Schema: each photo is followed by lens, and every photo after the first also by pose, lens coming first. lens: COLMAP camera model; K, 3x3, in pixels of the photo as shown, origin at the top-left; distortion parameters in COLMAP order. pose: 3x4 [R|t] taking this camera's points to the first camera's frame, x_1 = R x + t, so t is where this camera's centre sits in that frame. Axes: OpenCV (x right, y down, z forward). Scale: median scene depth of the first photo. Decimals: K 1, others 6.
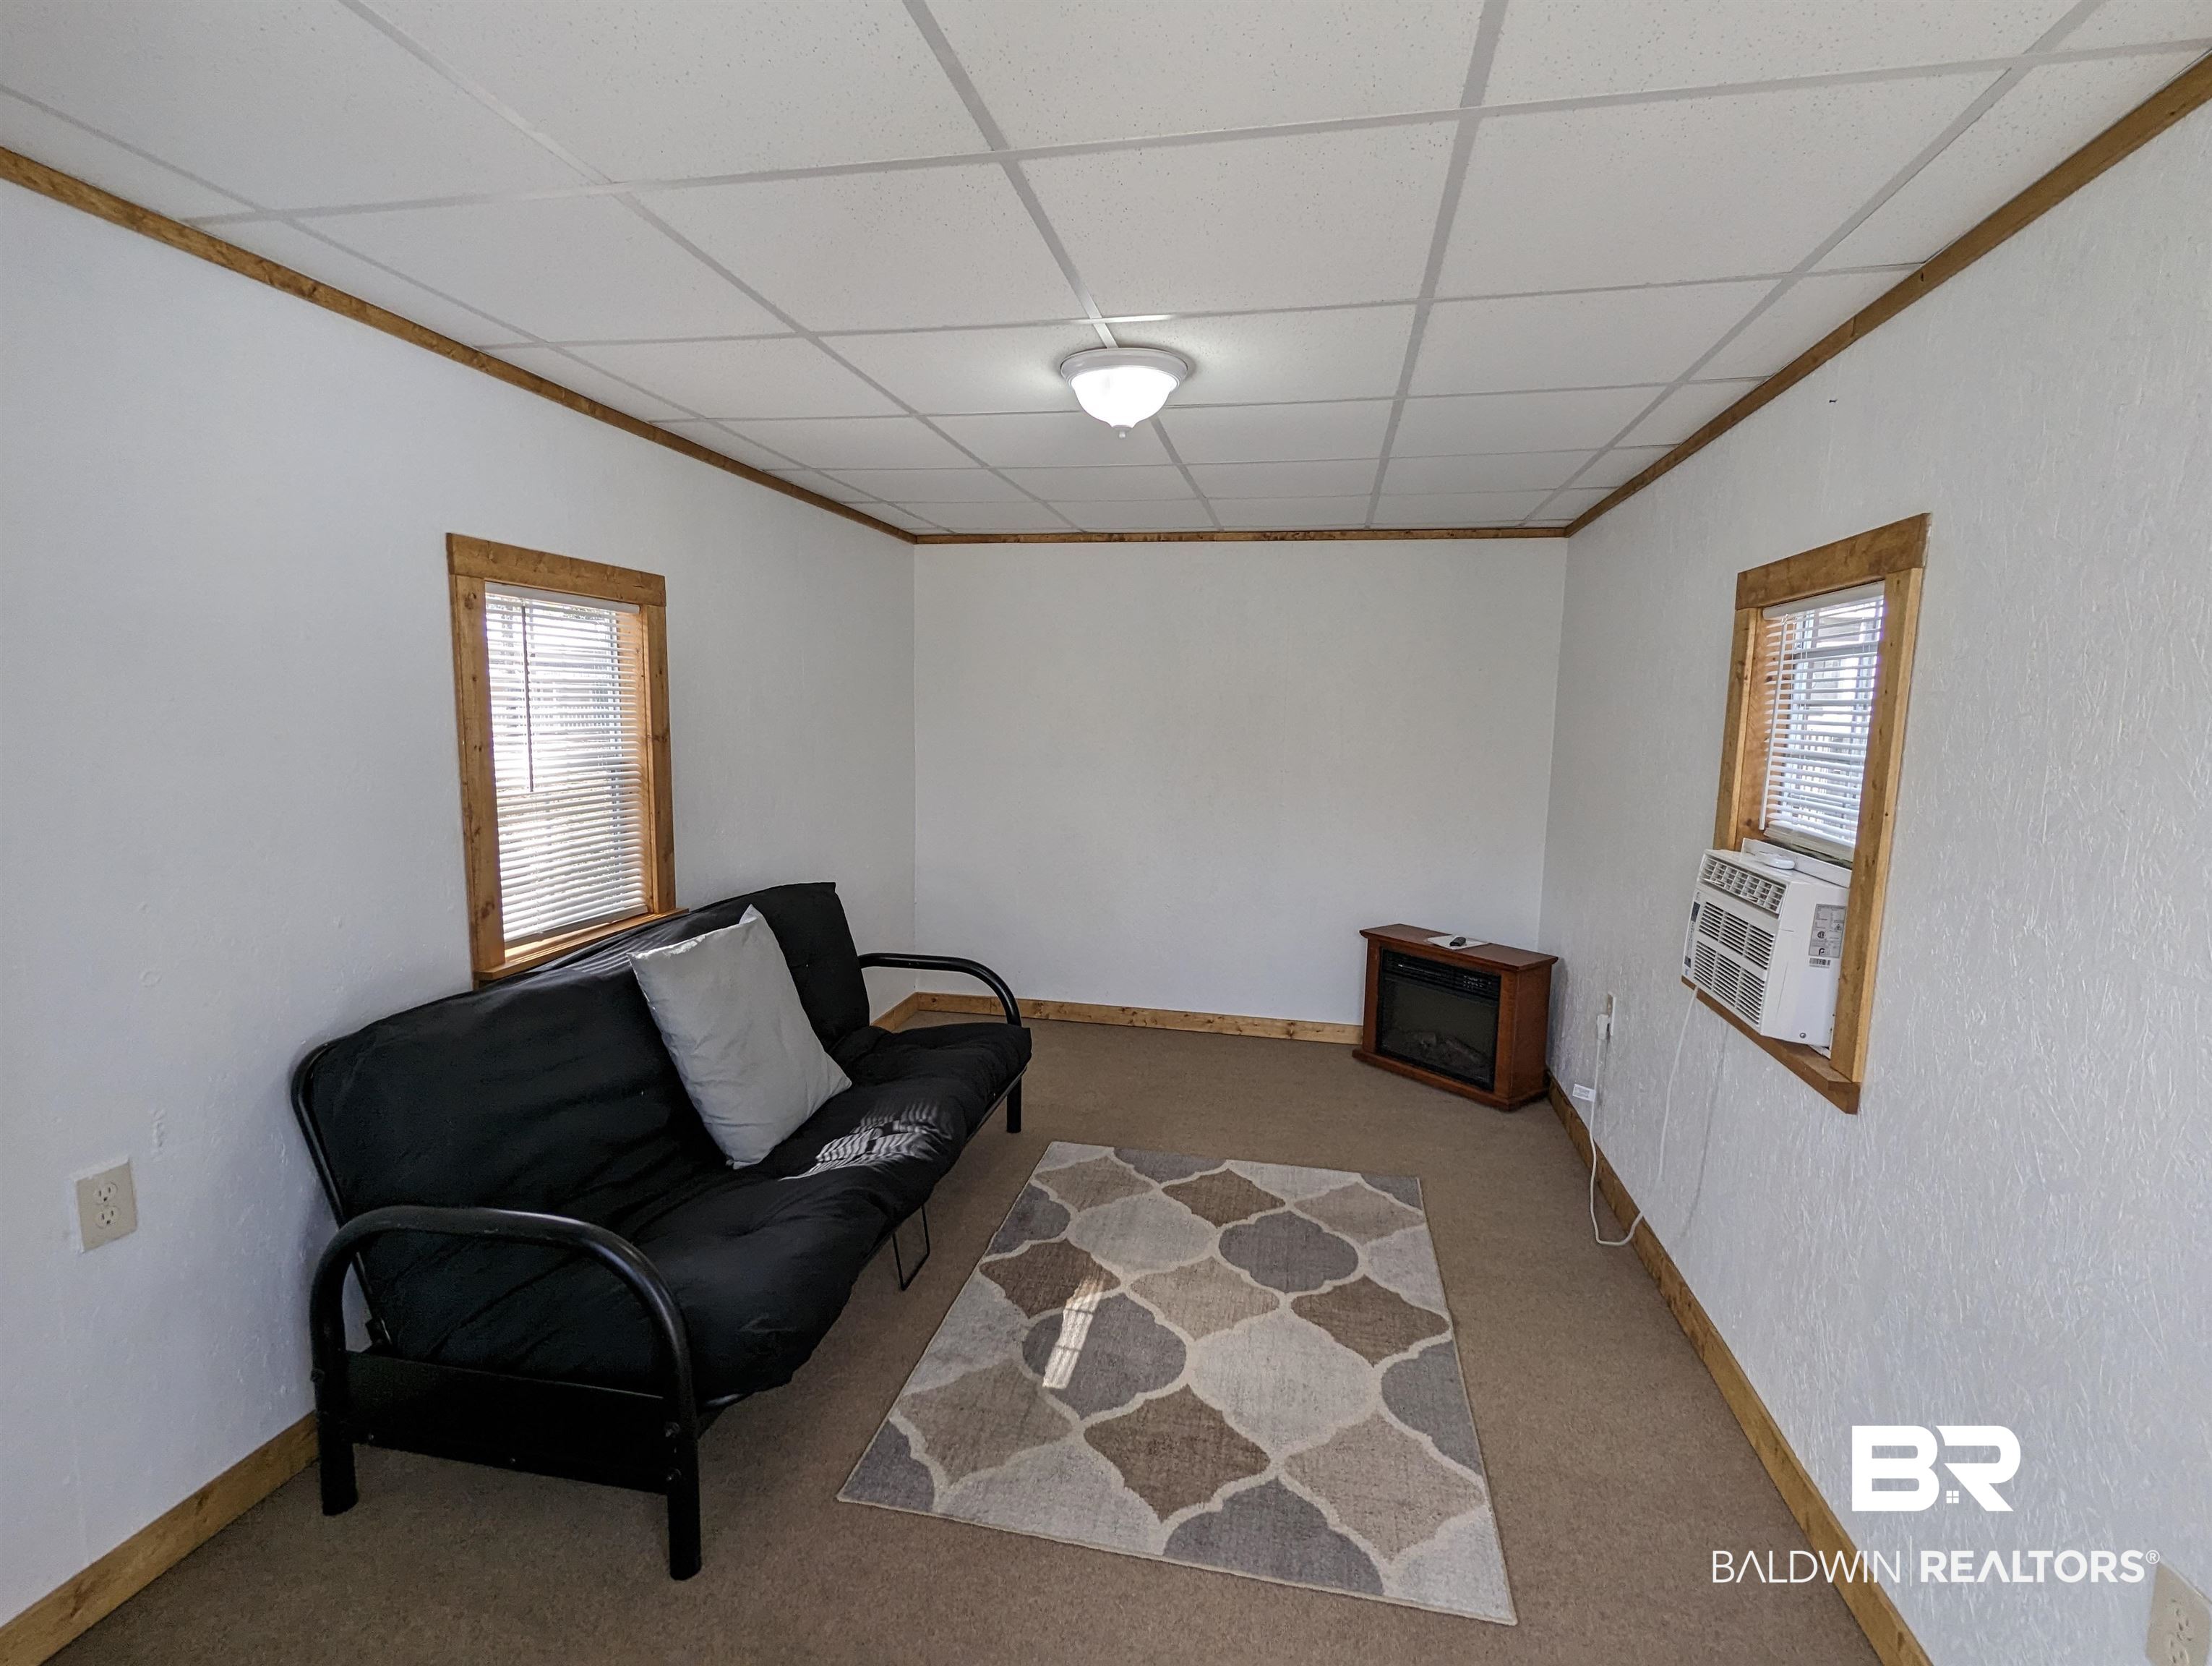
lens RADIAL K [[1045.7, 0, 1105.9], [0, 1045.7, 841.4], [0, 0, 1]] dist [-0.005238, 0.002102]
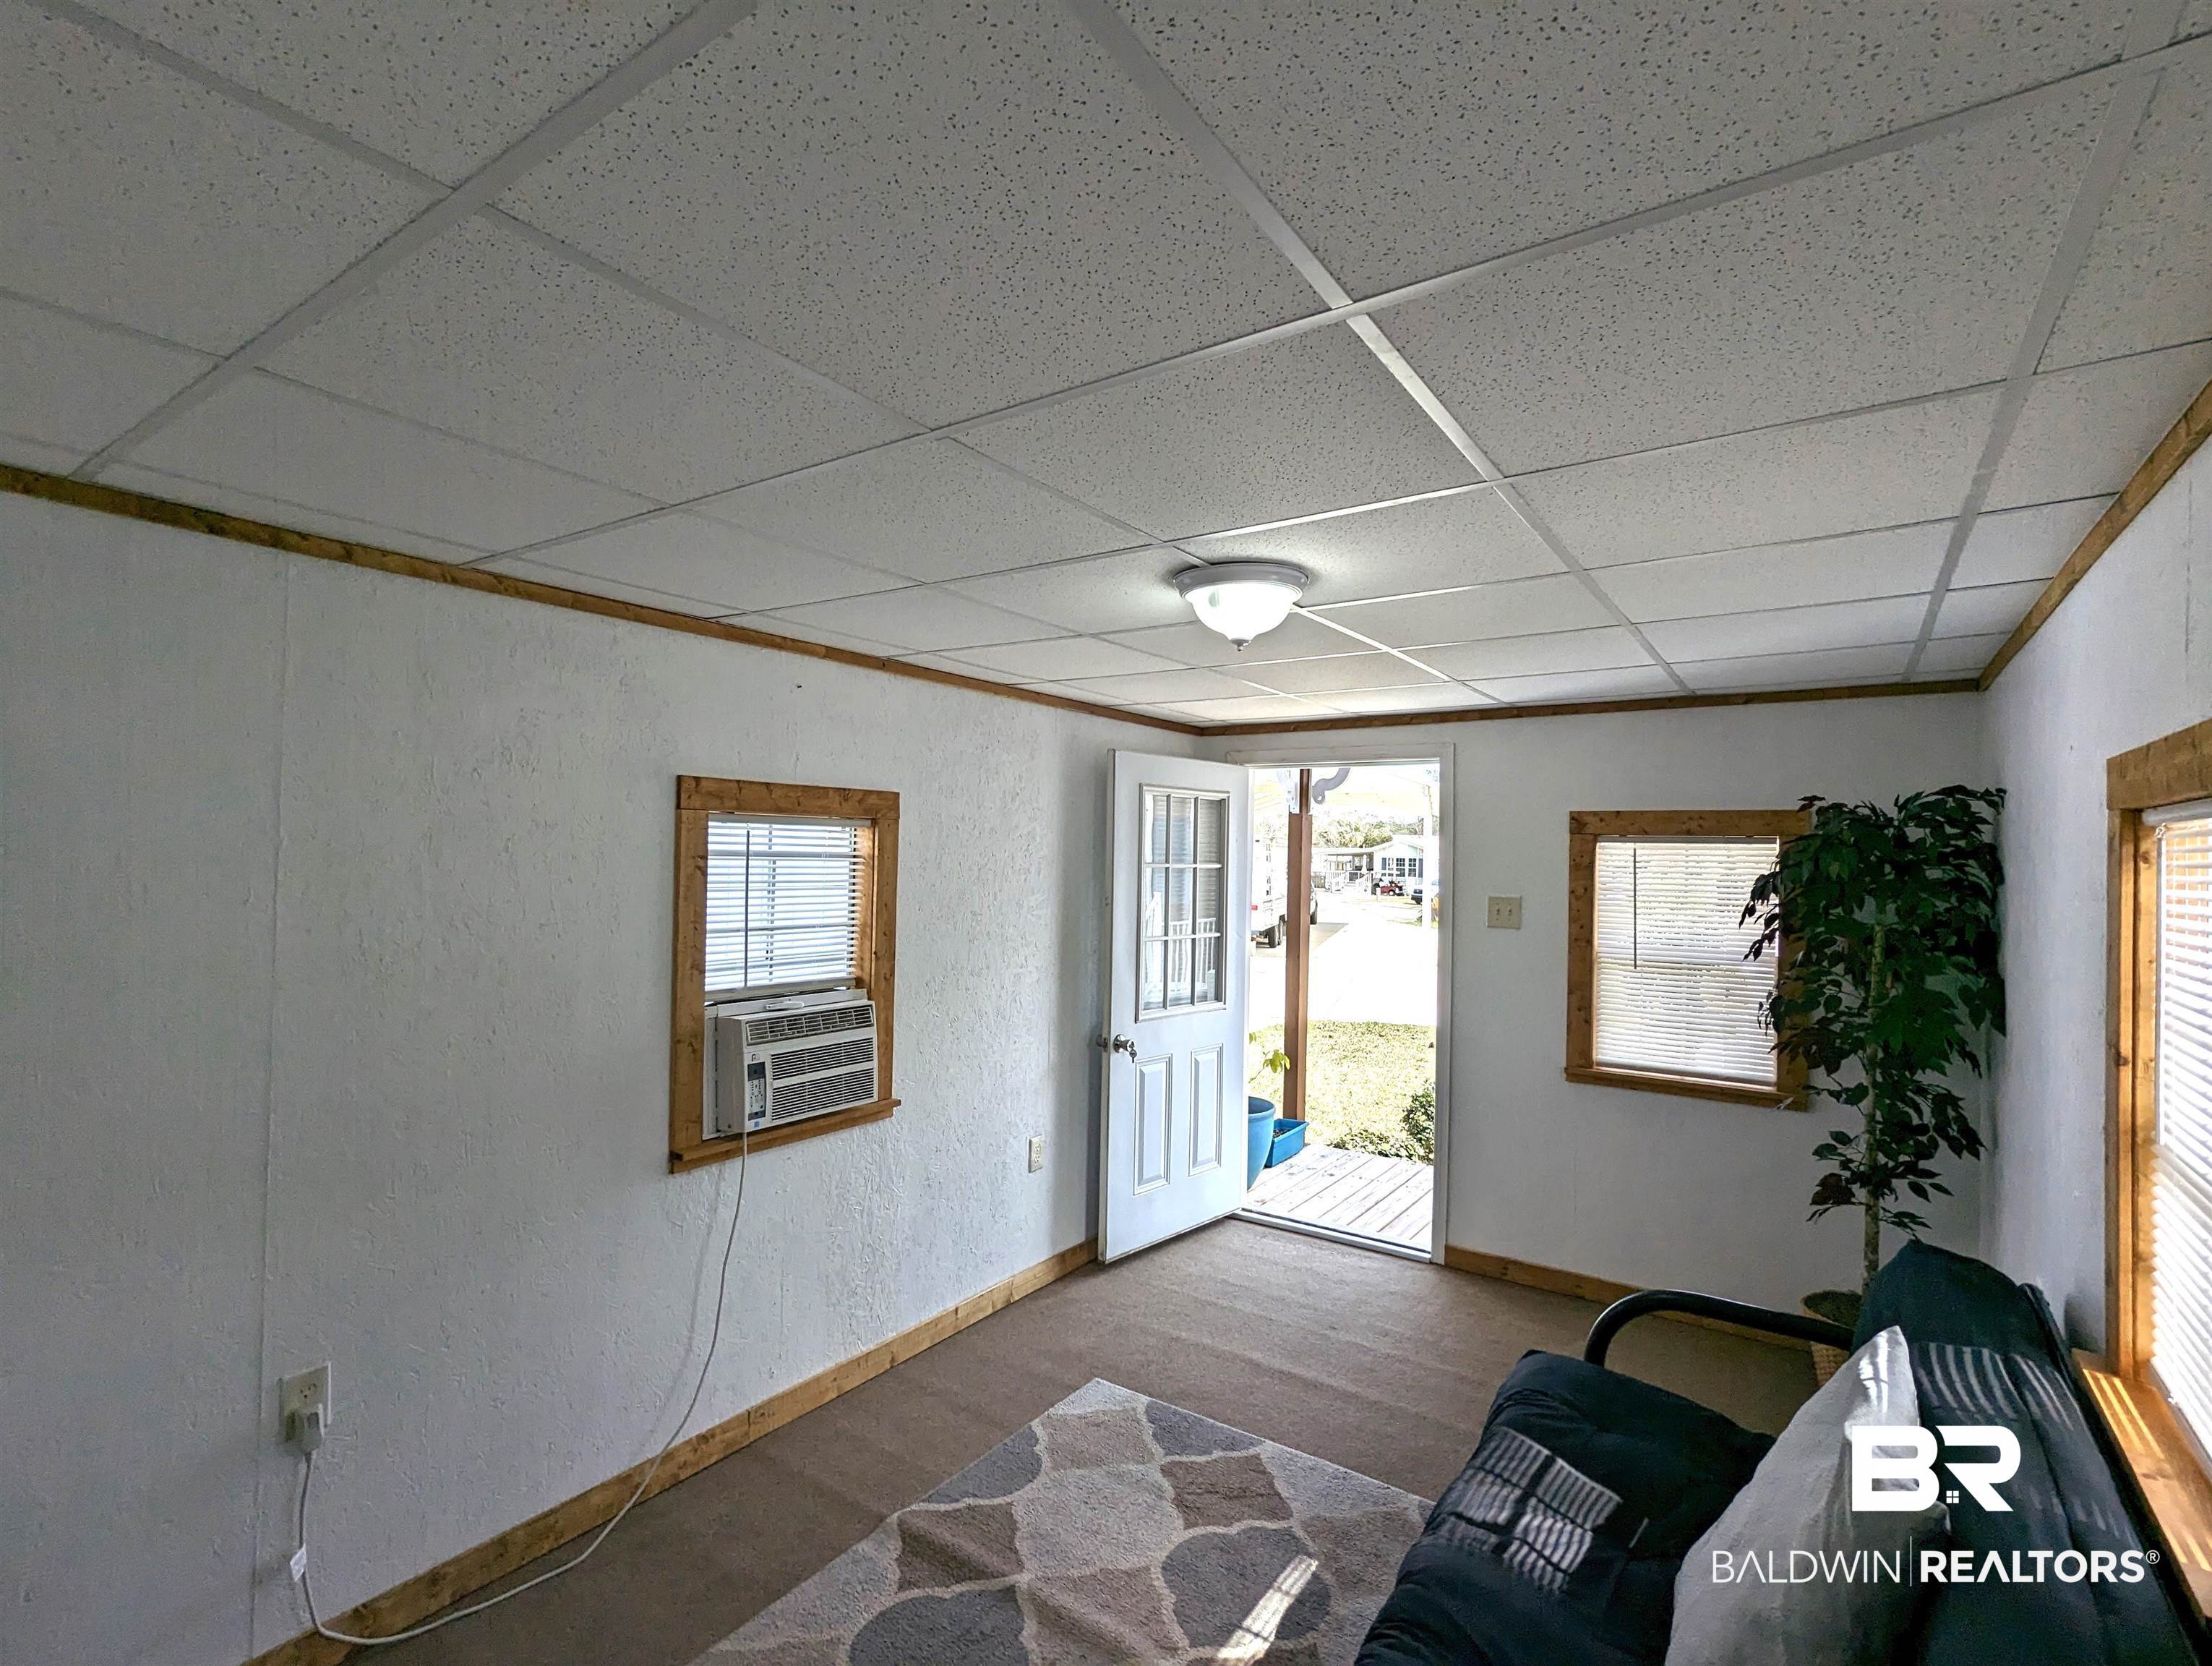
lens RADIAL K [[1045.7, 0, 1122.0], [0, 1045.7, 847.1], [0, 0, 1]] dist [-0.005238, 0.002102]
pose [[-0.921998, -0.038268, 0.385299, -0.230904], [0.010344, 0.992314, 0.123309, -0.294540], [-0.387056, 0.117676, -0.914516, 1.760136]]
